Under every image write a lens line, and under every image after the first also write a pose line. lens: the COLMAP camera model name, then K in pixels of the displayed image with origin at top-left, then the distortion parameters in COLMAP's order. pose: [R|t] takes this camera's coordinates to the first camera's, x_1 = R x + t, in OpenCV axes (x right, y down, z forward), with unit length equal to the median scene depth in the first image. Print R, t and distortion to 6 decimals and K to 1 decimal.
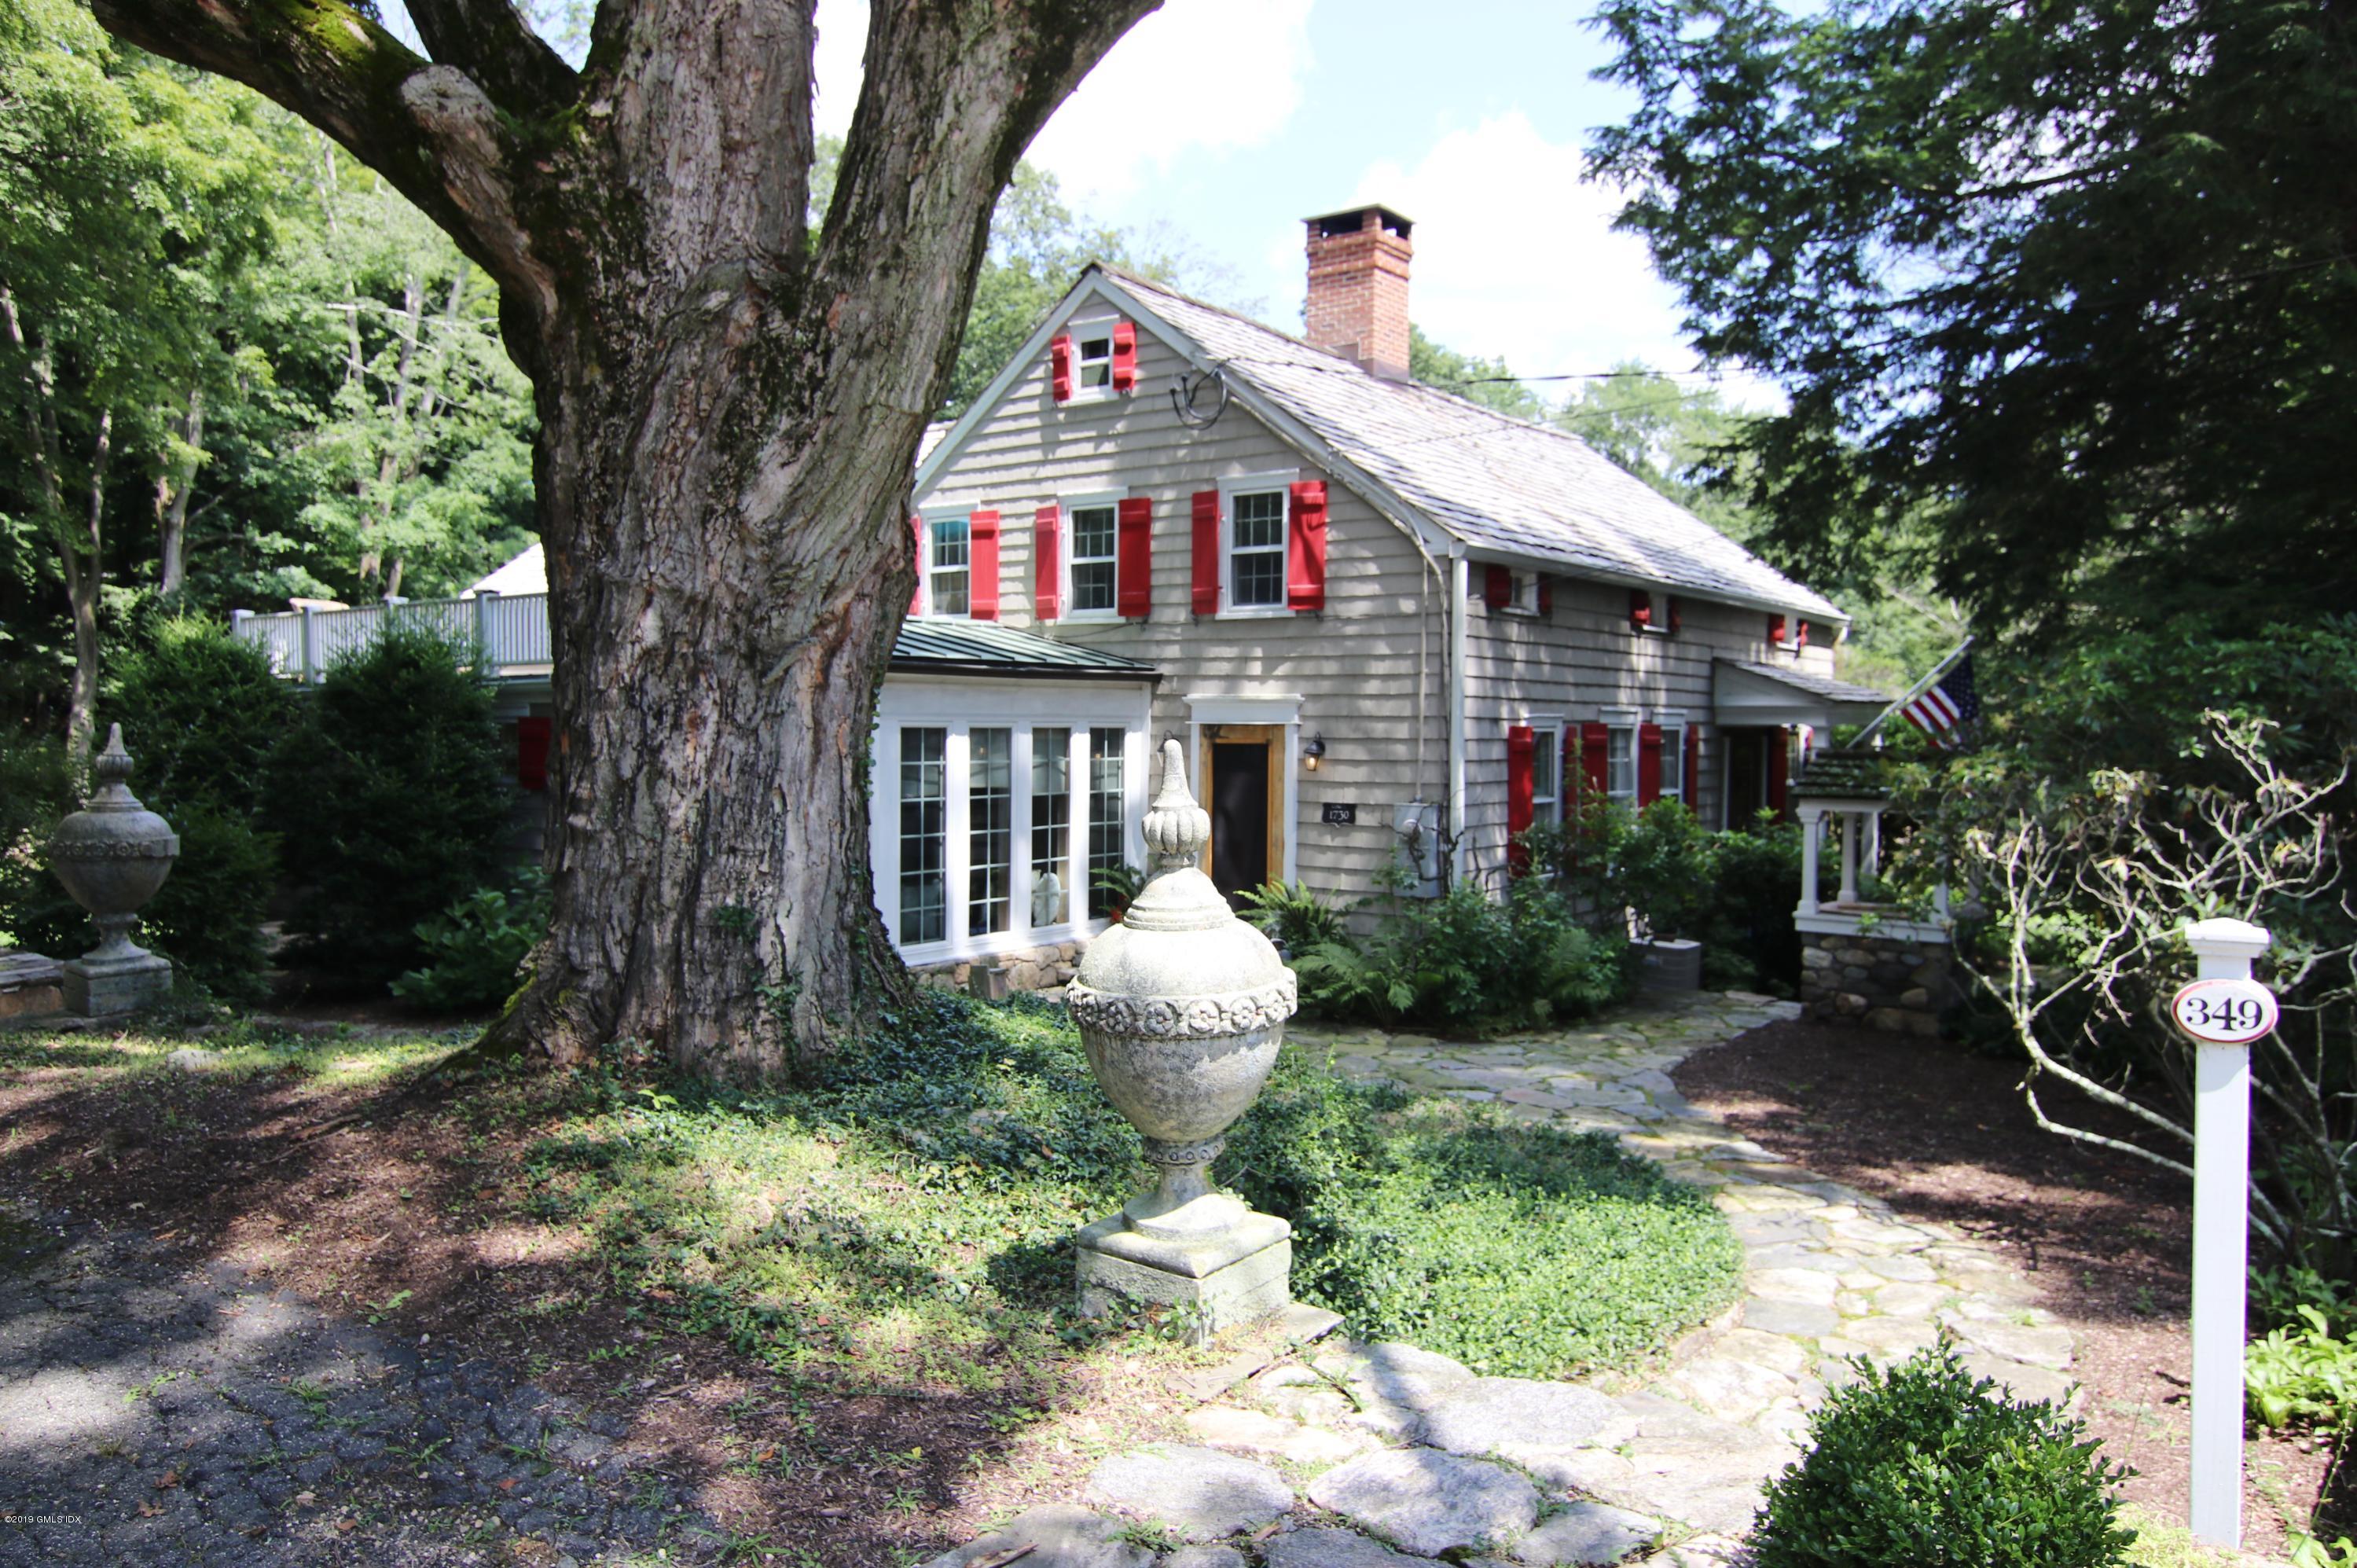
lens RADIAL K [[1647.4, 0, 1182.2], [0, 1647.4, 767.5], [0, 0, 1]] dist [0.008680, 0.001784]
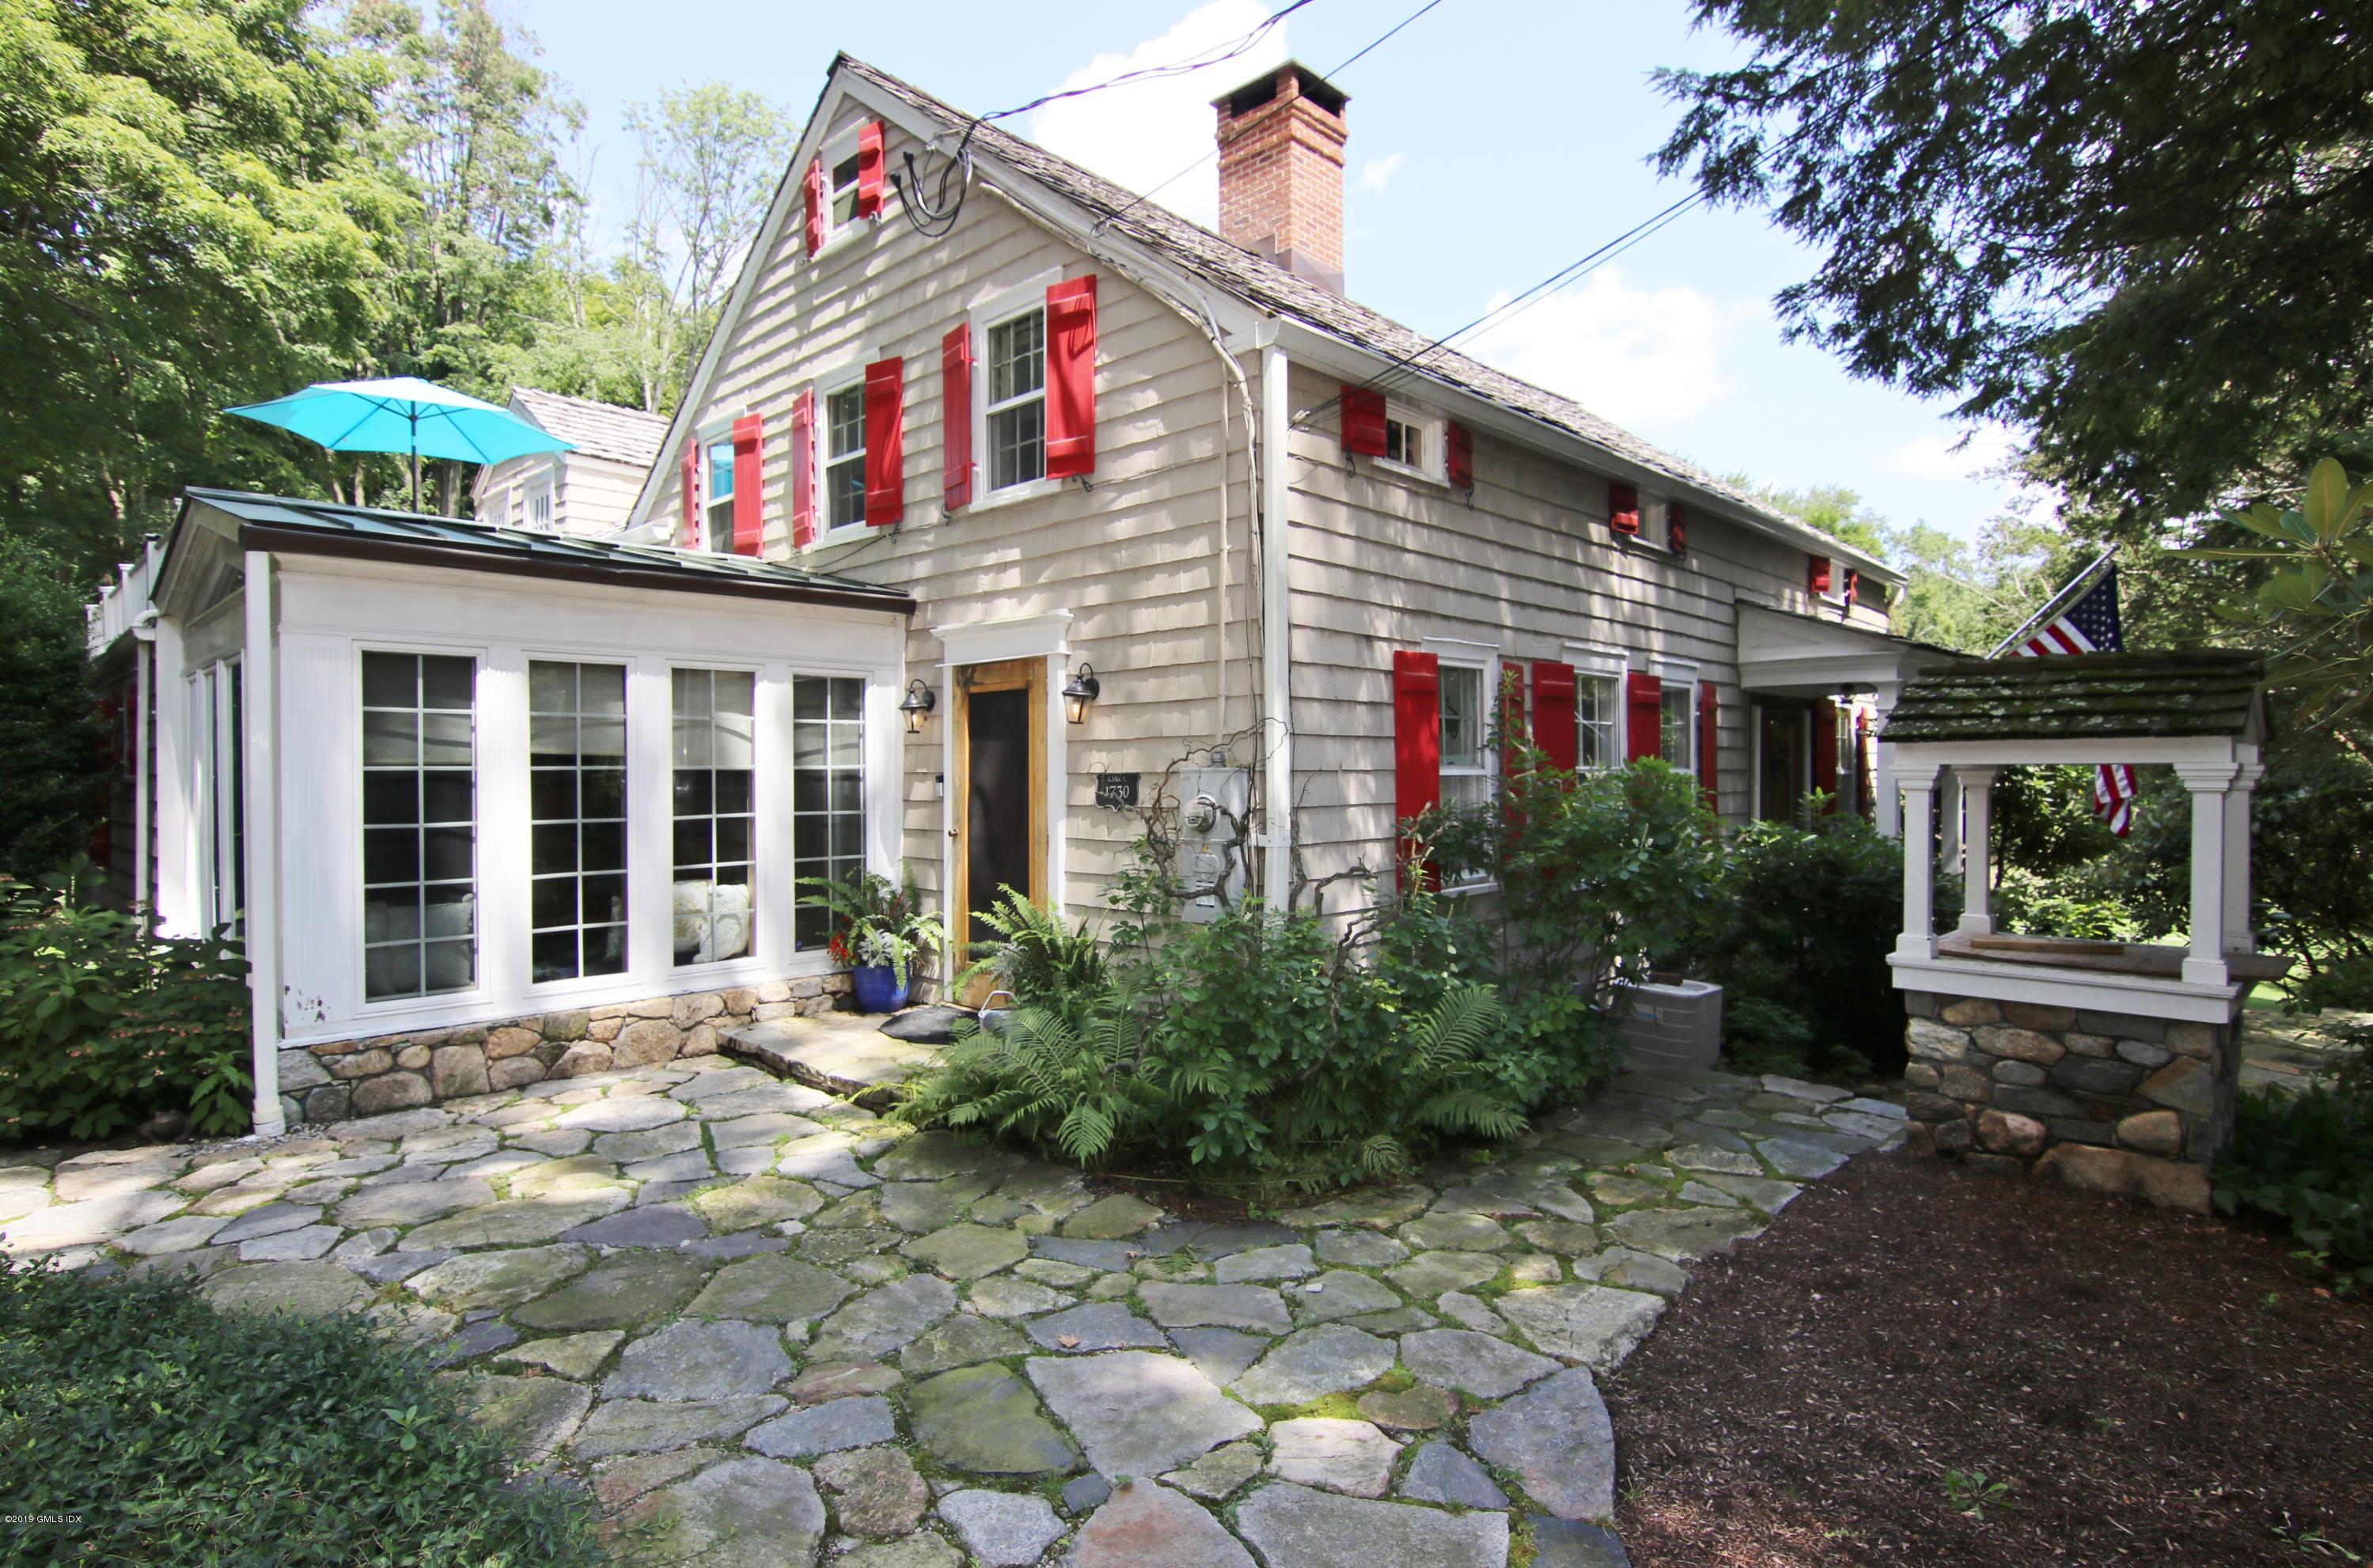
lens RADIAL K [[1228.4, 0, 1182.6], [0, 1228.4, 765.8], [0, 0, 1]] dist [-0.001232, 0.002640]
pose [[0.992636, -0.012759, -0.120461, 0.173015], [0.009228, 0.999513, -0.029822, 0.032129], [0.120783, 0.028491, 0.992270, 0.519853]]
